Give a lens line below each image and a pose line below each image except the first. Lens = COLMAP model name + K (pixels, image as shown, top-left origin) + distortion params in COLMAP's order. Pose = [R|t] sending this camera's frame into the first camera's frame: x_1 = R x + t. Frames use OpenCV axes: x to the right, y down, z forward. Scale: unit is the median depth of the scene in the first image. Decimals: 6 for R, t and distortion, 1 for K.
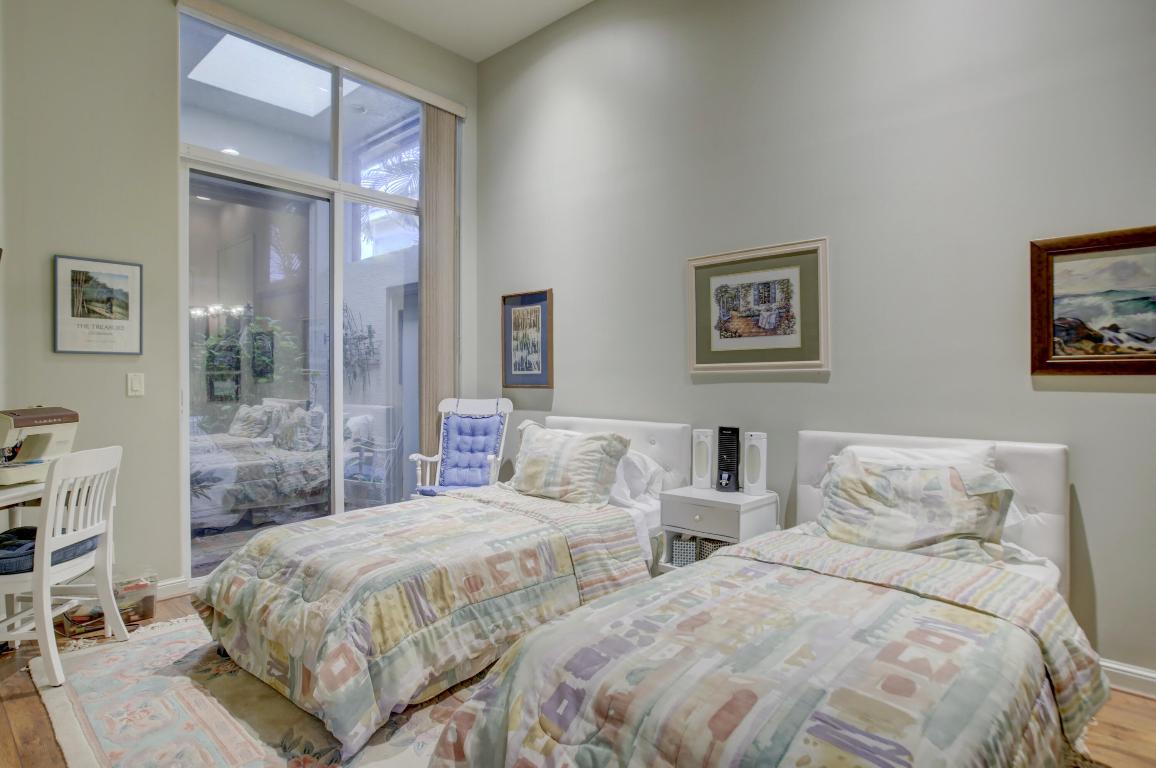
lens RADIAL K [[614.9, 0, 572.8], [0, 614.9, 380.0], [0, 0, 1]] dist [-0.000427, 0.000066]
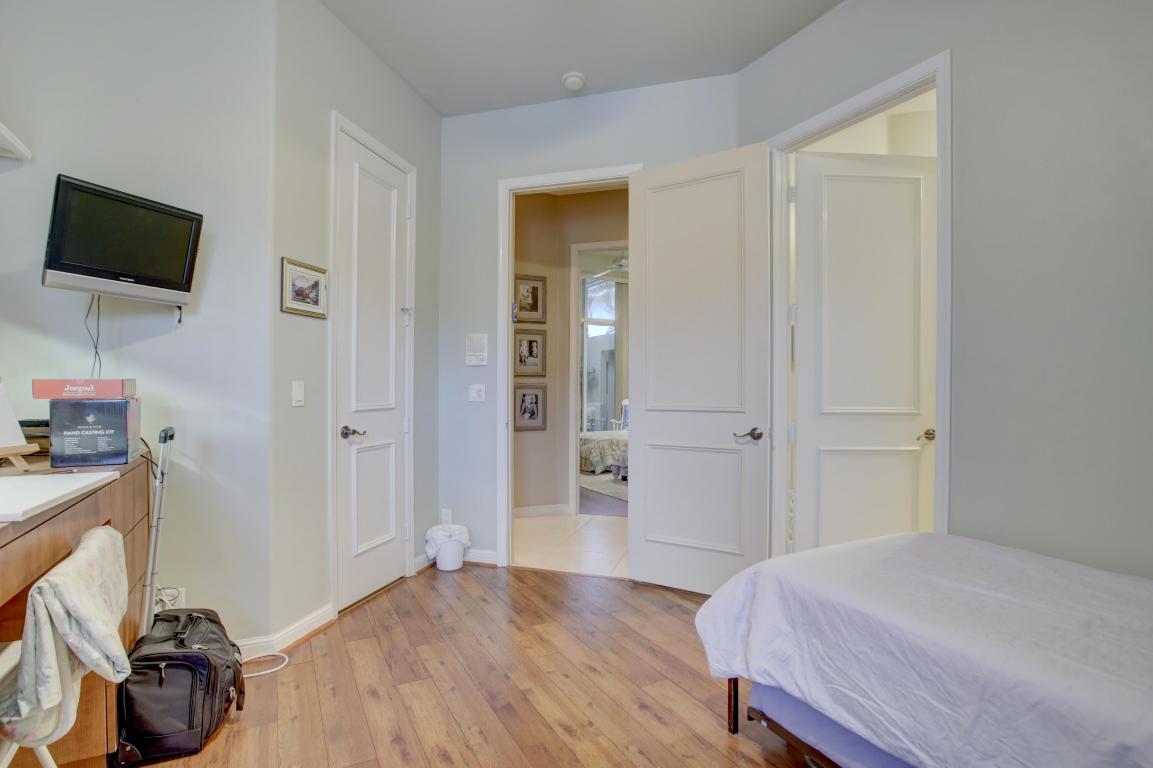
lens RADIAL K [[532.0, 0, 582.2], [0, 532.0, 386.8], [0, 0, 1]] dist [-0.021963, 0.000568]
pose [[0.950521, -0.000278, -0.310661, 0.287403], [-0.004728, 0.999871, -0.015360, 0.013818], [0.310625, 0.016069, 0.950397, -1.058642]]
